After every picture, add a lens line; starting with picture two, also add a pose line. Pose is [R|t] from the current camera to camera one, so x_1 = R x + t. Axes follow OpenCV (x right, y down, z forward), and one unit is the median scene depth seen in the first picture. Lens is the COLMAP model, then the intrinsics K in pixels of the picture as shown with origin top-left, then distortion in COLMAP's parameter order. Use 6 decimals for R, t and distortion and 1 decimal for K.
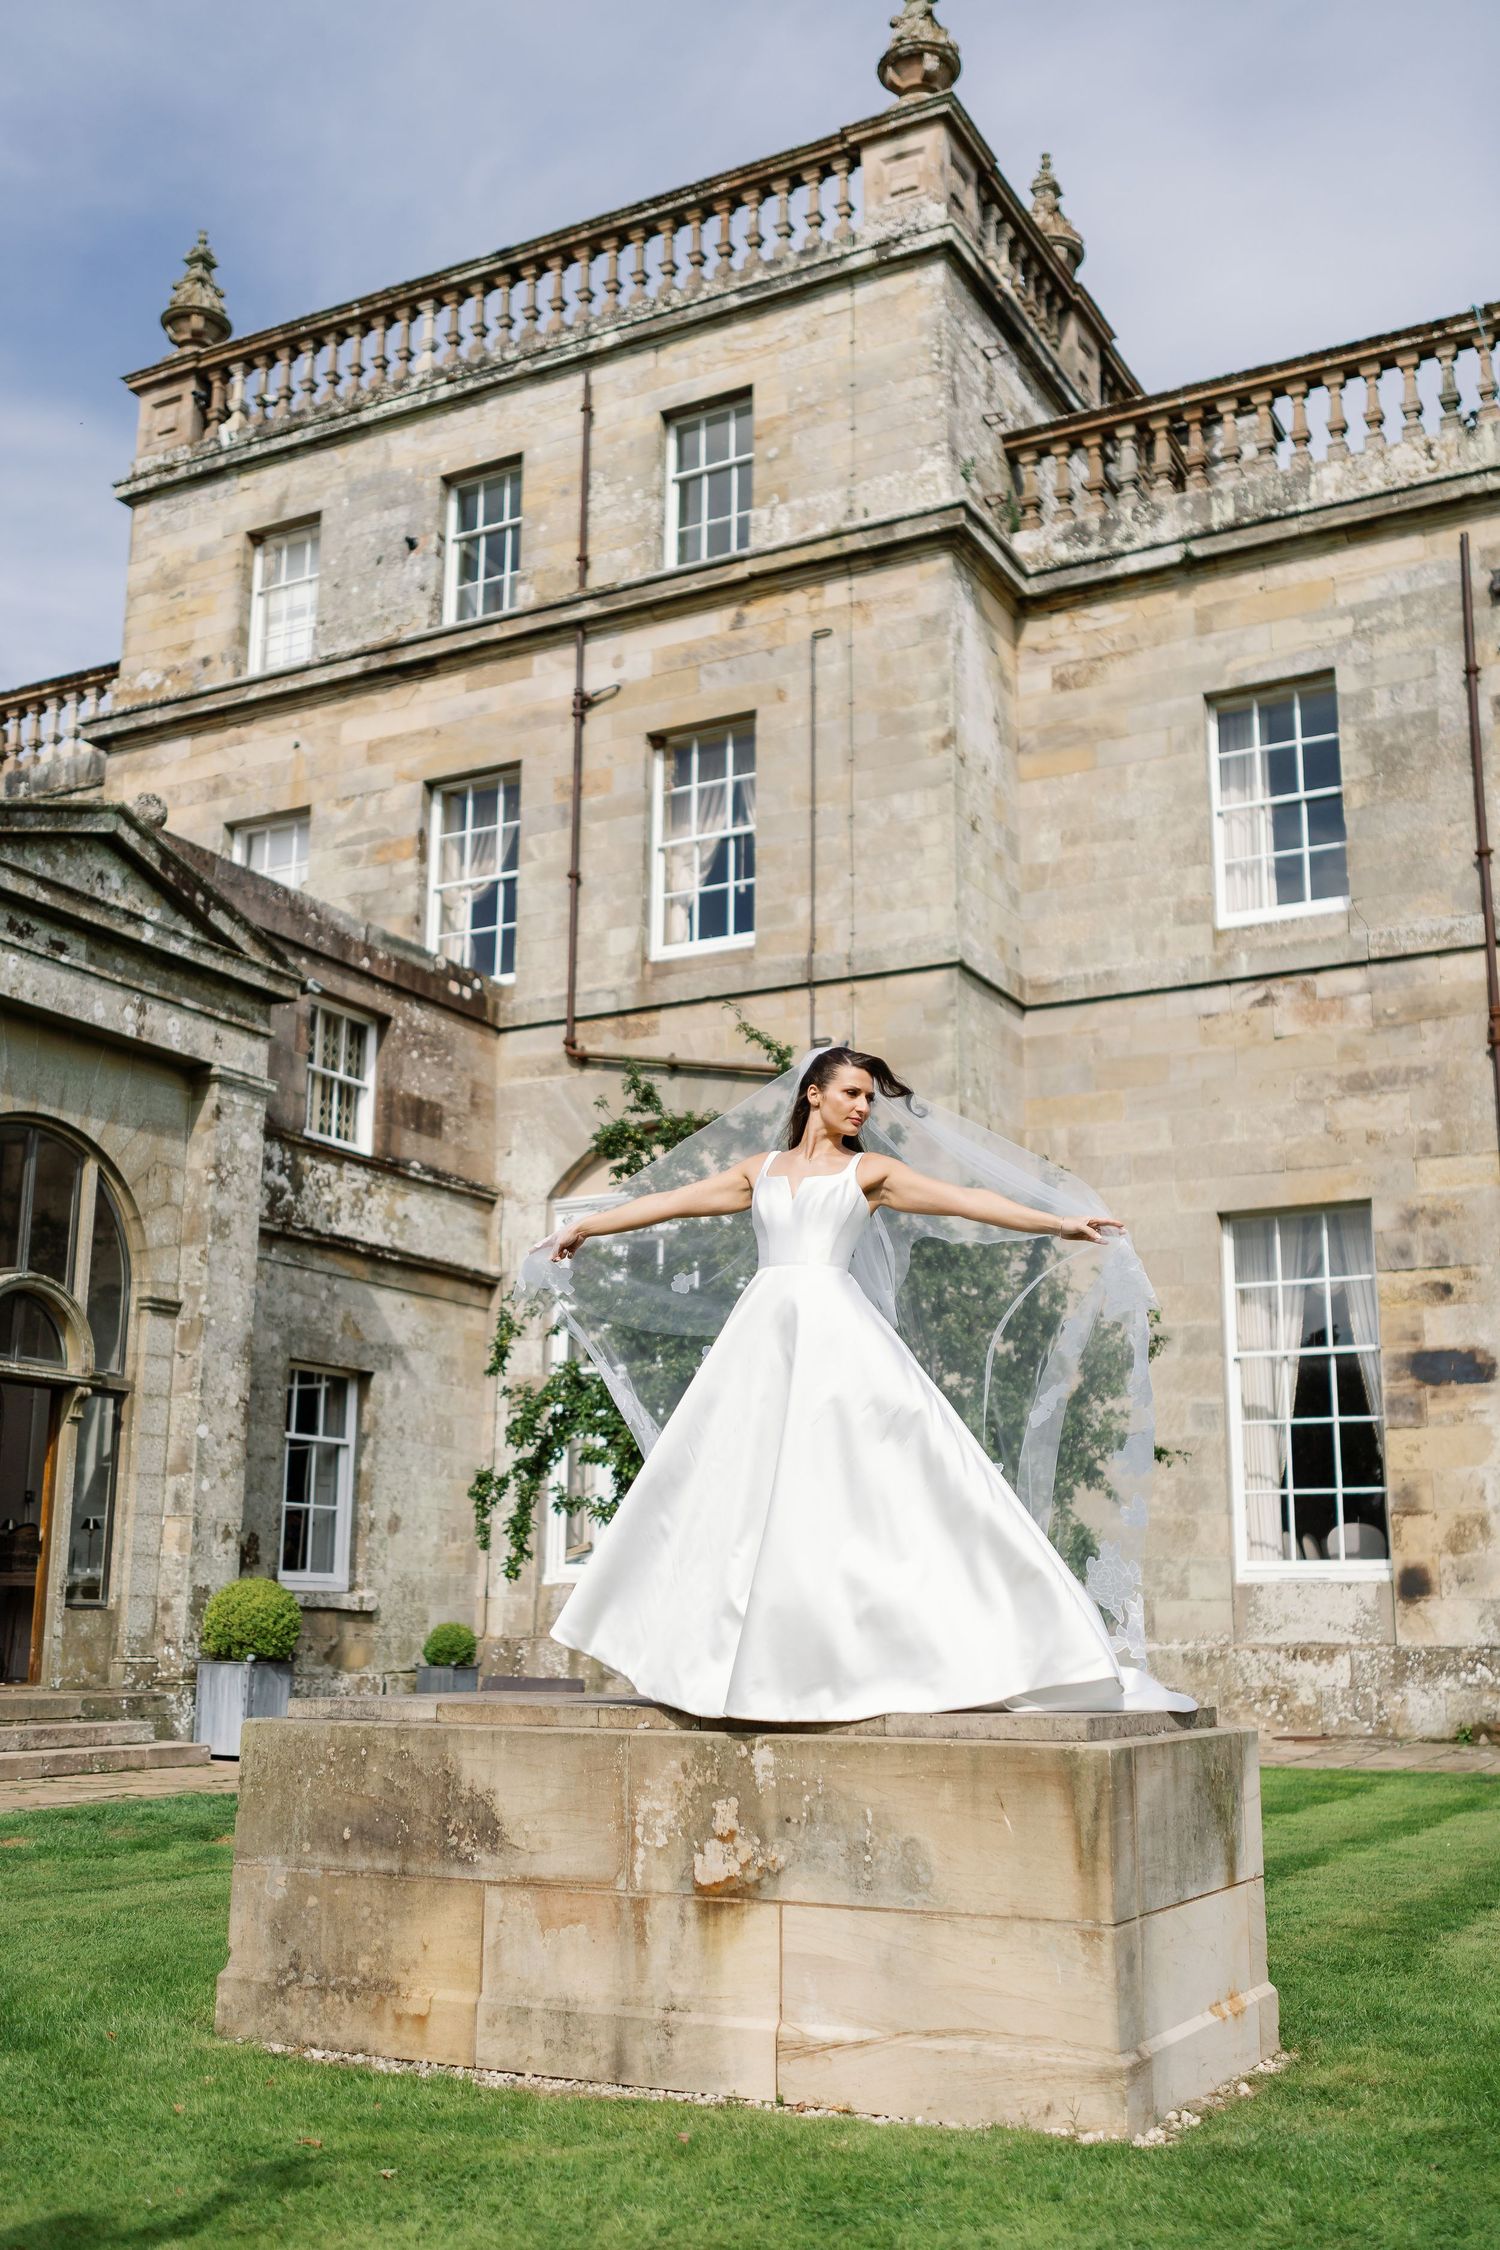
lens RADIAL K [[2194.7, 0, 751.7], [0, 2194.7, 1128.6], [0, 0, 1]] dist [0.005919, 0.008171]
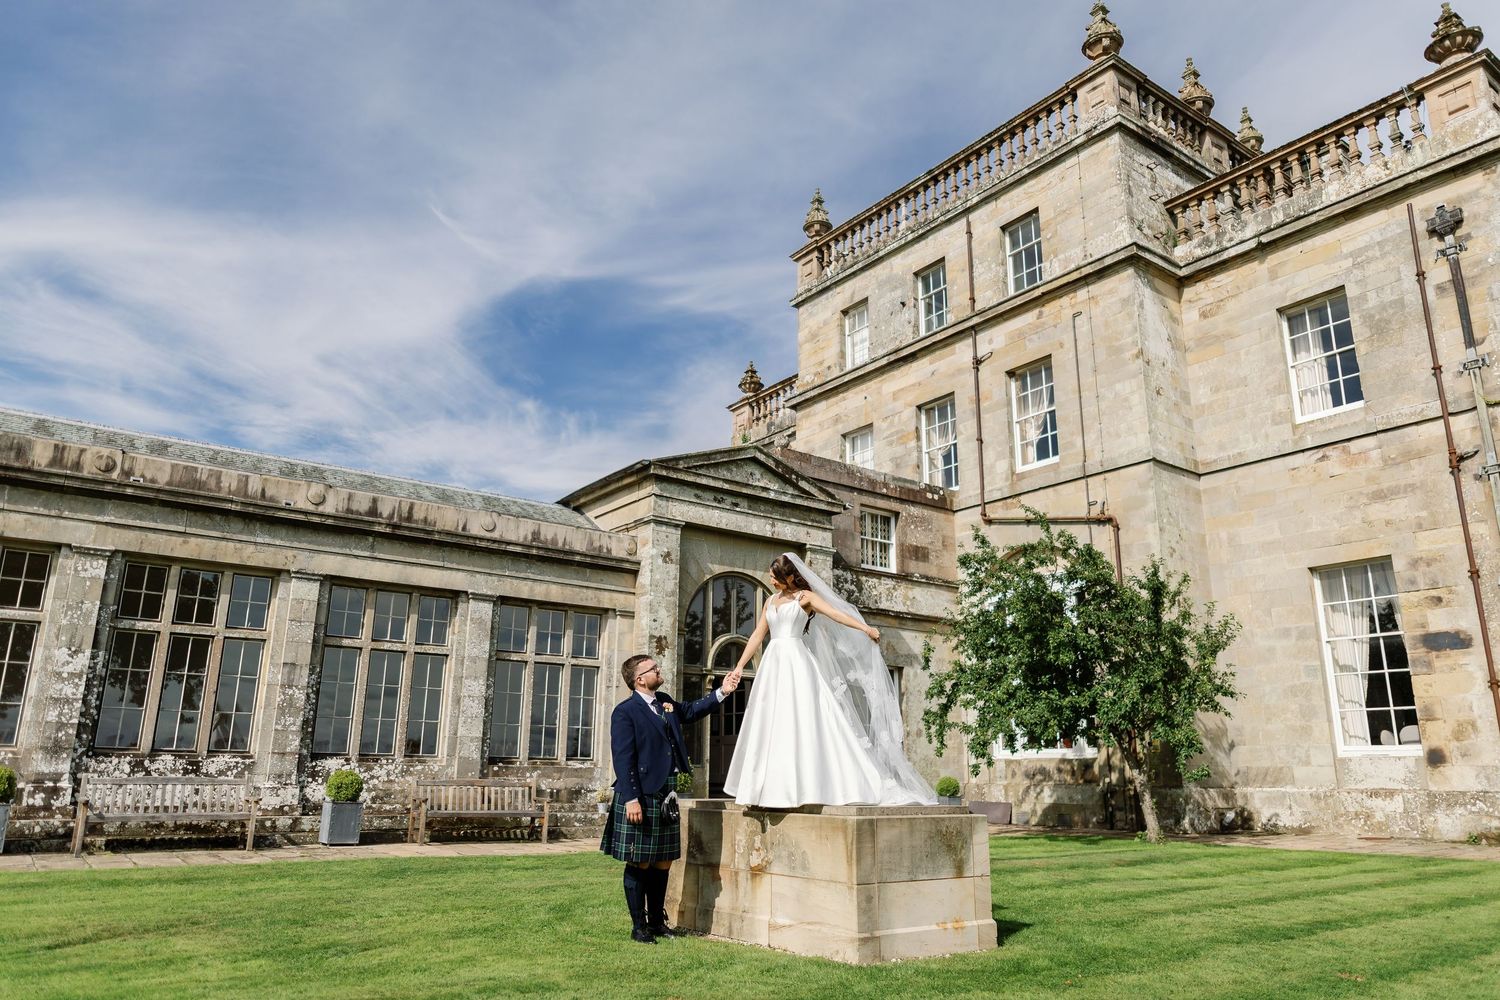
lens RADIAL K [[1022.9, 0, 750.0], [0, 1022.9, 500.0], [0, 0, 1]] dist [-0.001712, 0.014527]
pose [[0.904393, -0.109422, -0.412431, 0.137466], [0.090836, 0.993777, -0.064470, -0.008212], [0.416919, 0.020842, 0.908705, -0.045535]]
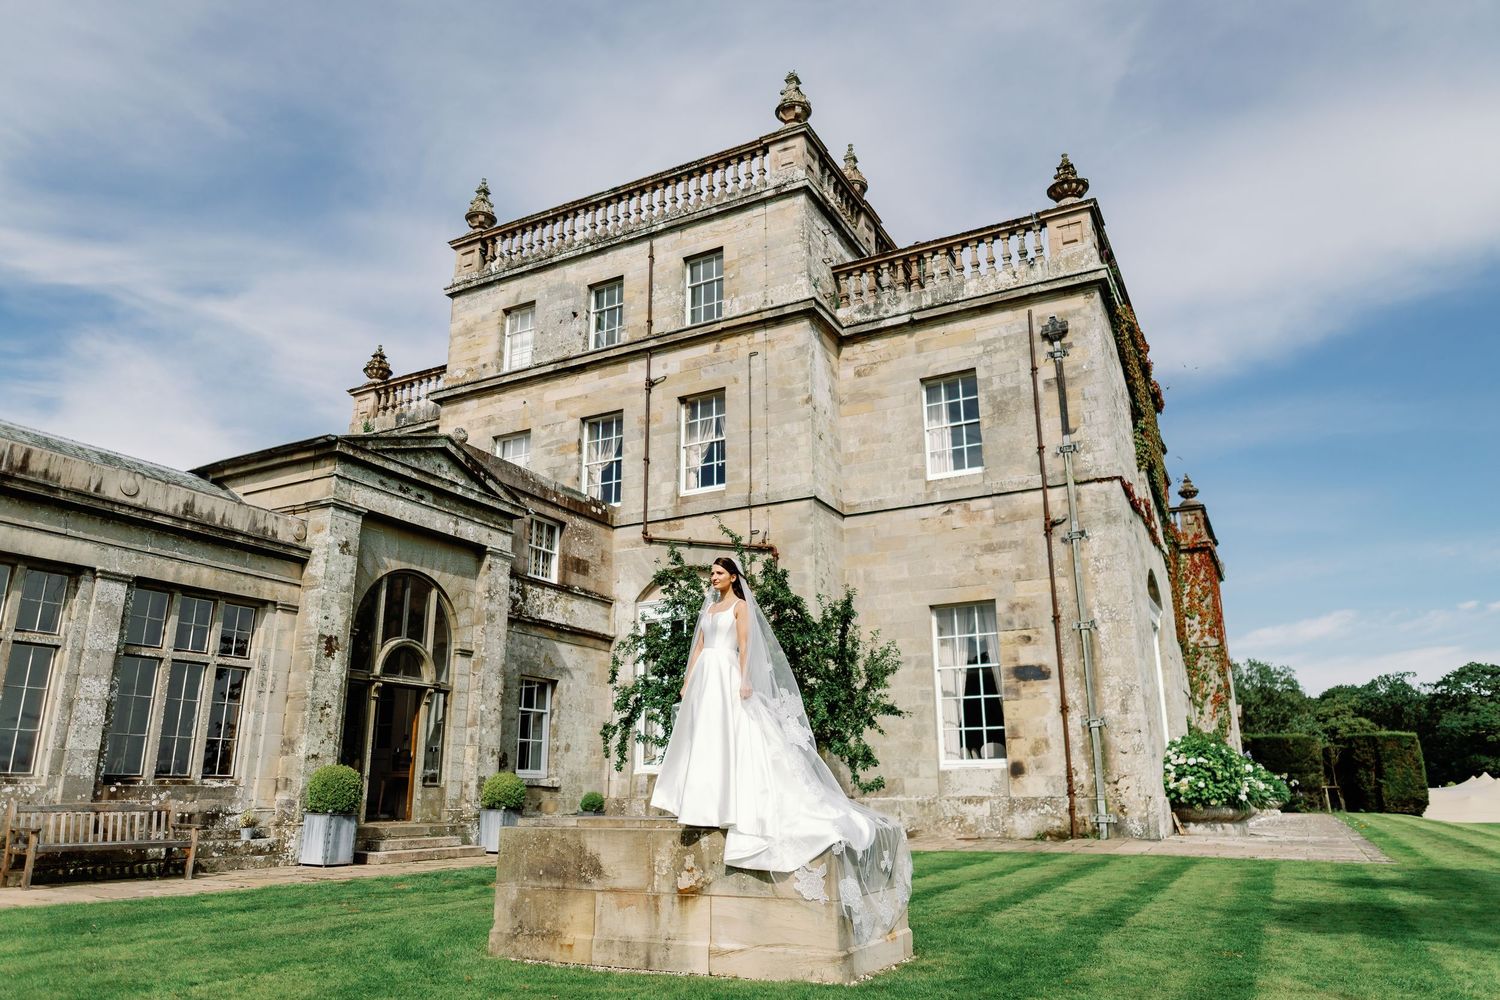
lens RADIAL K [[1009.8, 0, 743.0], [0, 1009.8, 511.3], [0, 0, 1]] dist [0.002838, 0.006053]
pose [[0.999921, -0.009653, 0.008089, 0.011004], [0.010046, 0.998696, -0.050050, -0.008390], [-0.007595, 0.050127, 0.998714, -0.047261]]
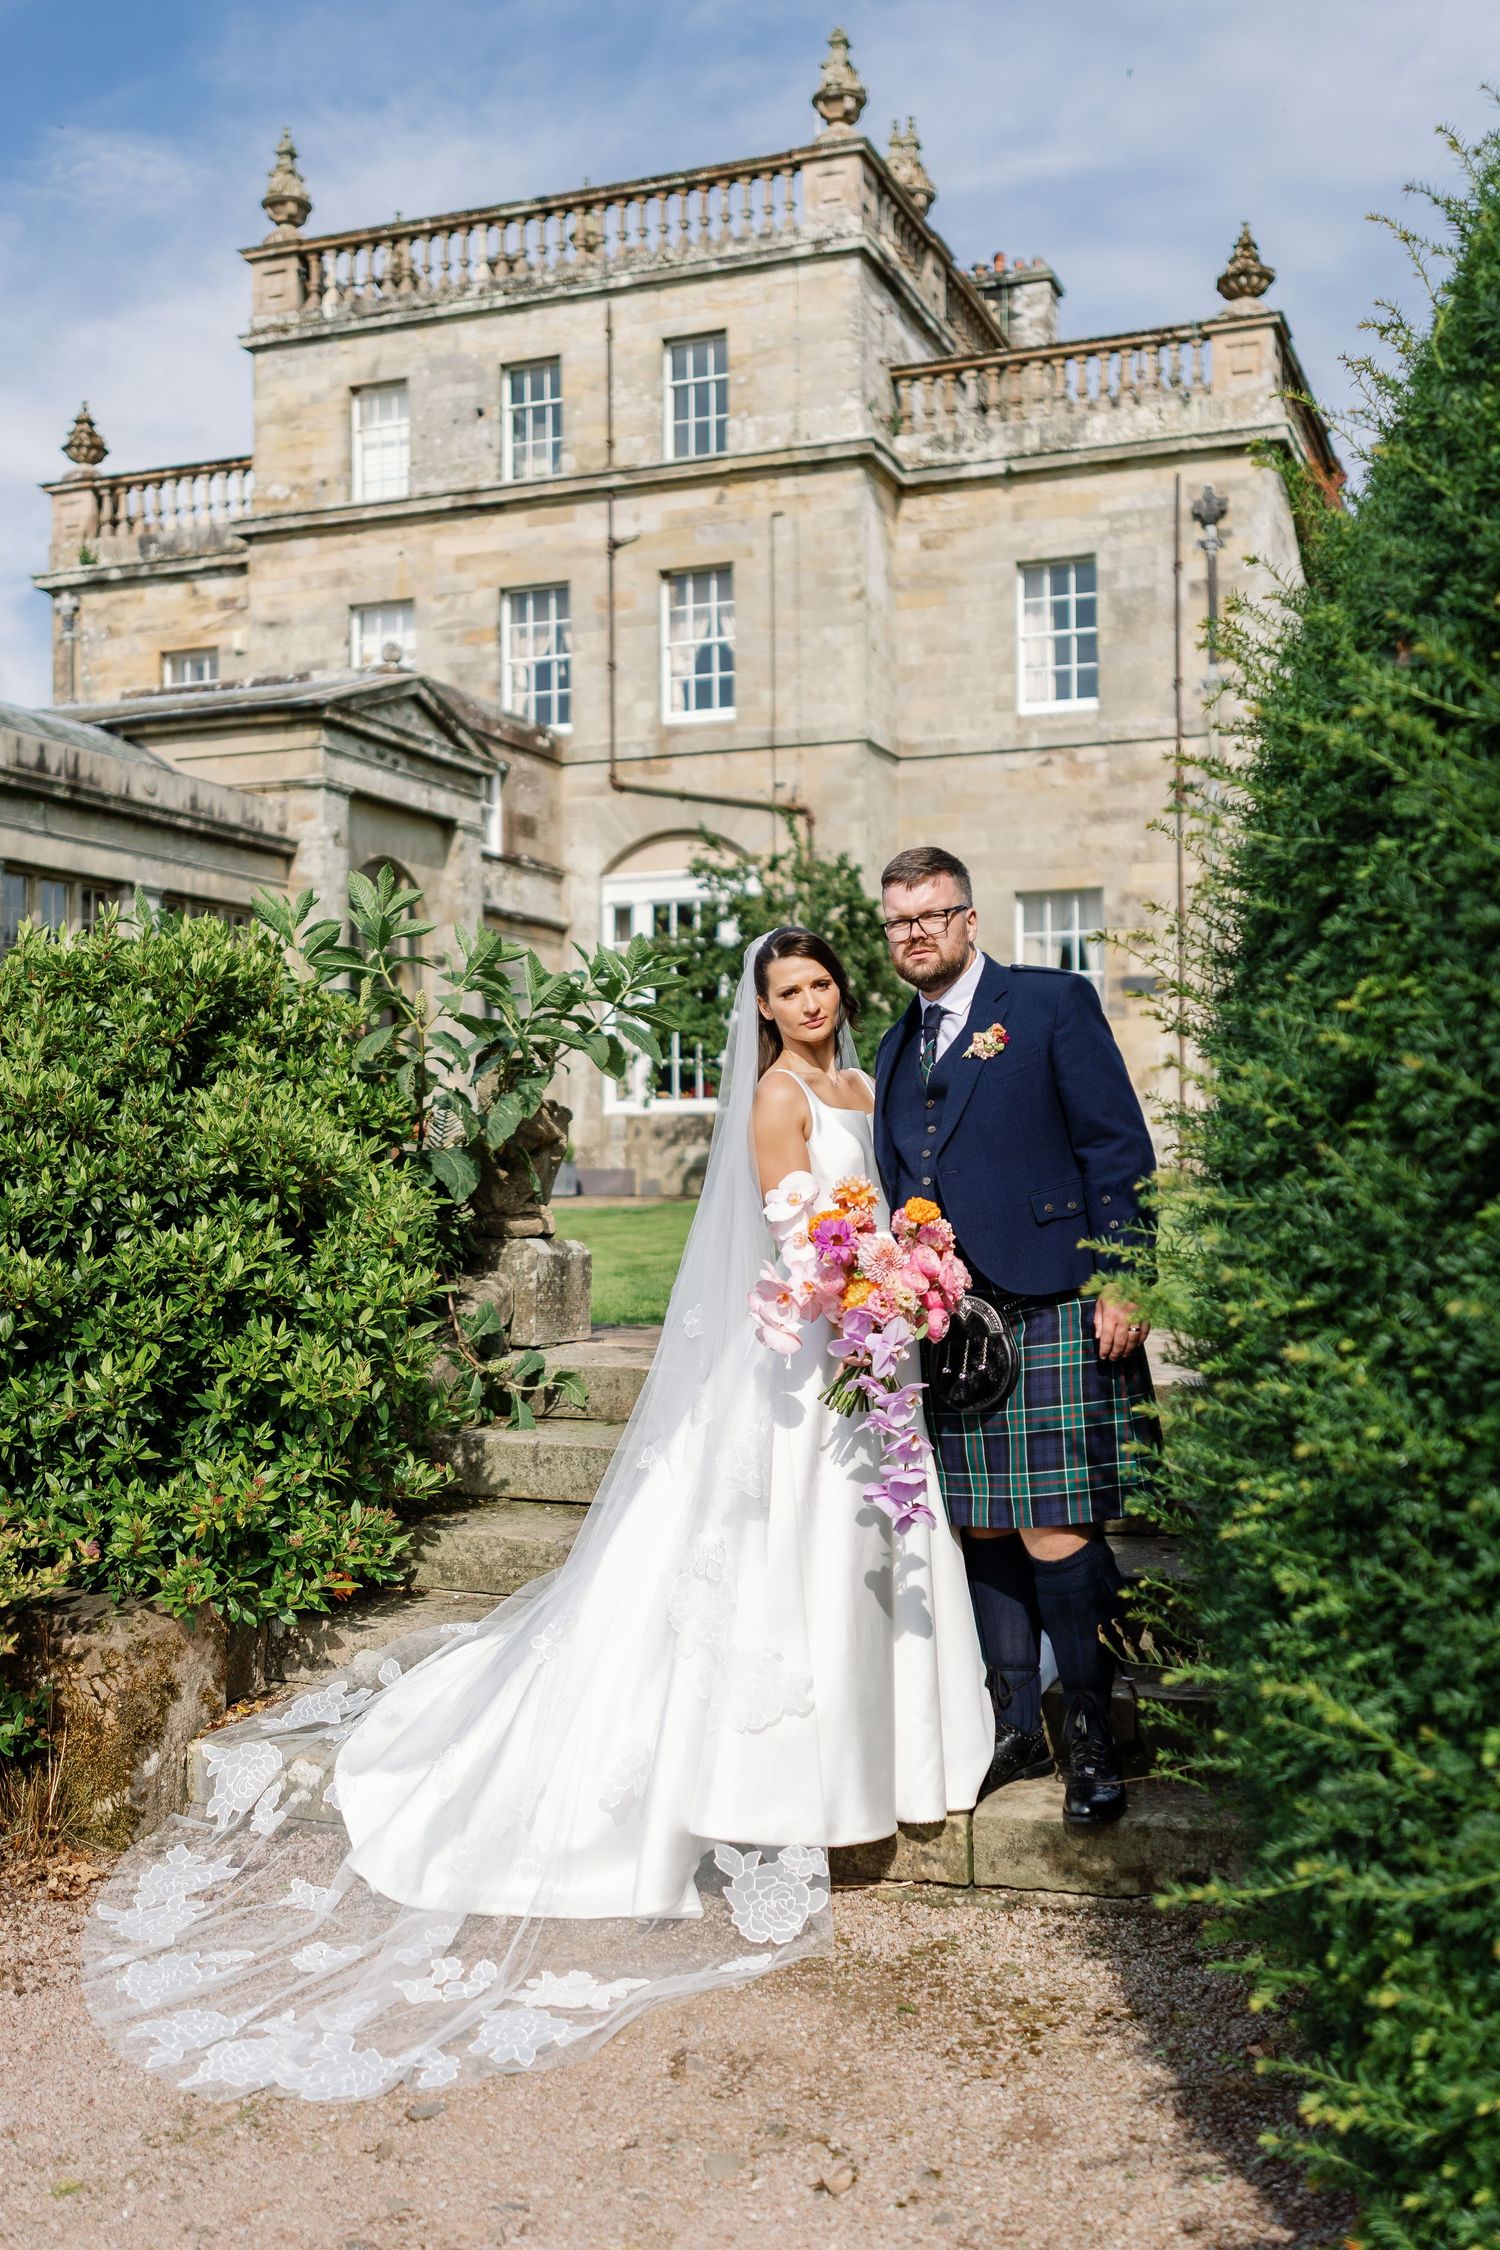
lens RADIAL K [[2214.5, 0, 767.5], [0, 2214.5, 1128.6], [0, 0, 1]] dist [0.051292, -0.011182]
pose [[0.991069, -0.014723, 0.132533, -0.193197], [-0.012841, 0.978730, 0.204749, -0.122768], [-0.132729, -0.204623, 0.969800, -0.628031]]
